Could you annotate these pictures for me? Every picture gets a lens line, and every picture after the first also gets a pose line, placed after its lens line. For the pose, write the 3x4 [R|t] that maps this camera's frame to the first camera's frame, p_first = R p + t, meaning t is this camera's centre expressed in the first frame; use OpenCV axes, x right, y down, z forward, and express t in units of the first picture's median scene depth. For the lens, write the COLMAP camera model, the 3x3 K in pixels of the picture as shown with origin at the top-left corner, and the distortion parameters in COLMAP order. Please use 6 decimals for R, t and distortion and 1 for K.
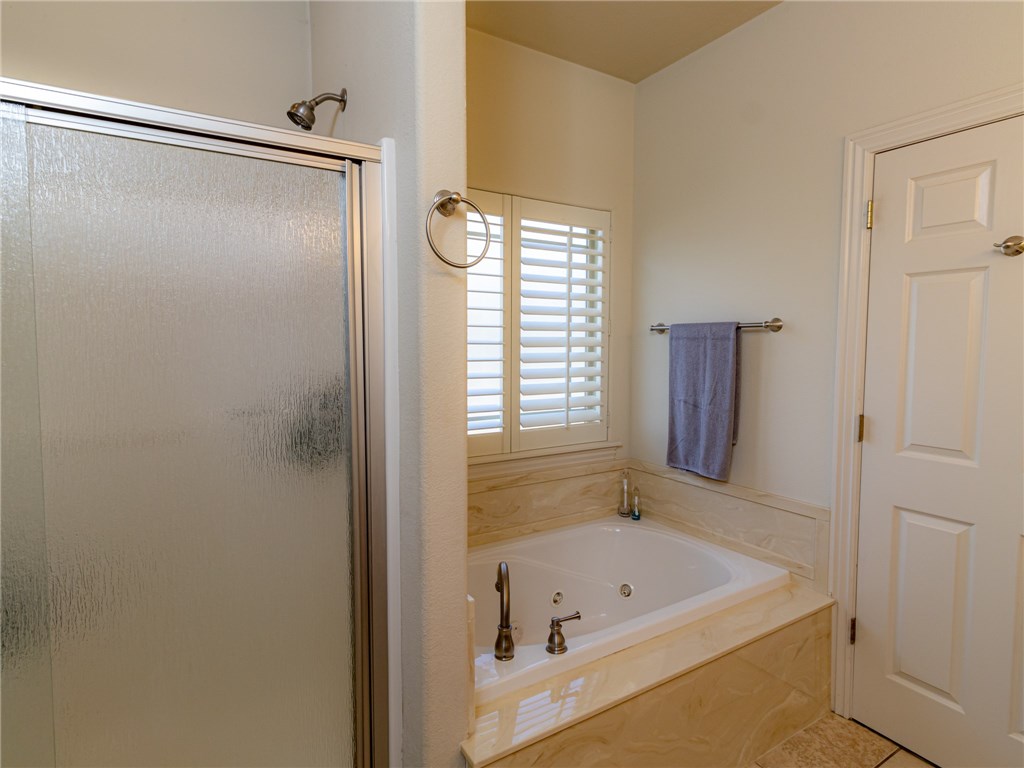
lens RADIAL K [[530.5, 0, 517.2], [0, 530.5, 375.9], [0, 0, 1]] dist [0.003339, 0.000184]
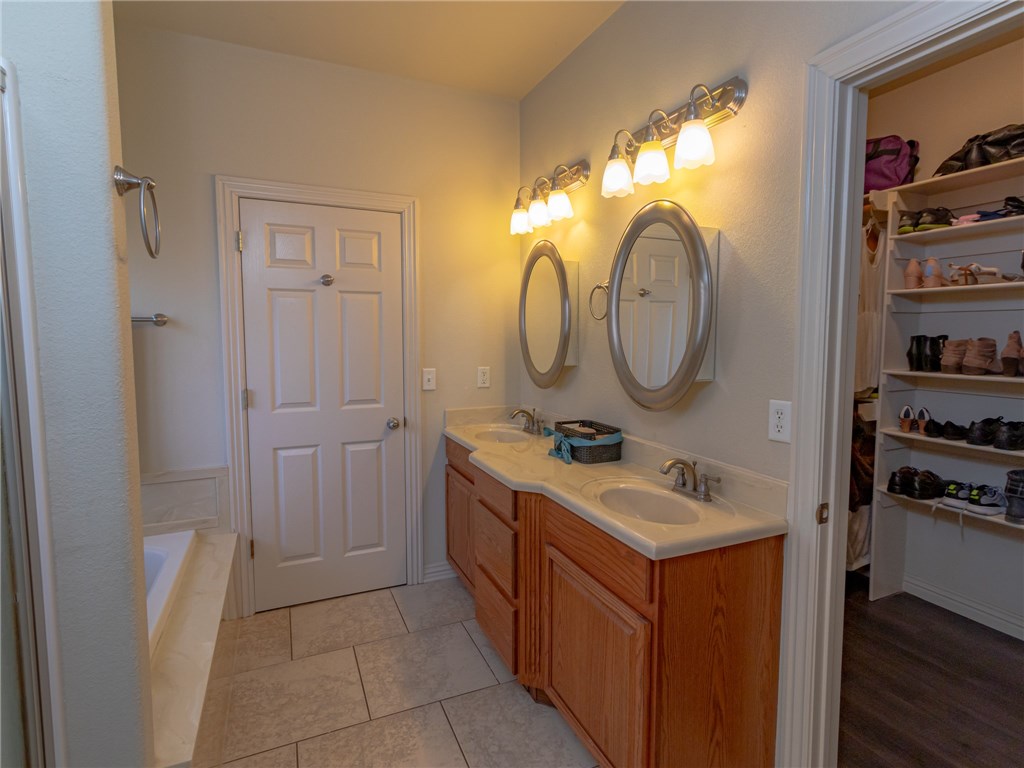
lens RADIAL K [[530.5, 0, 517.2], [0, 530.5, 375.9], [0, 0, 1]] dist [0.003339, 0.000184]
pose [[0.121571, -0.078478, 0.989476, -0.594732], [0.060123, 0.995621, 0.071579, -0.015520], [-0.990760, 0.050788, 0.125757, 0.139451]]
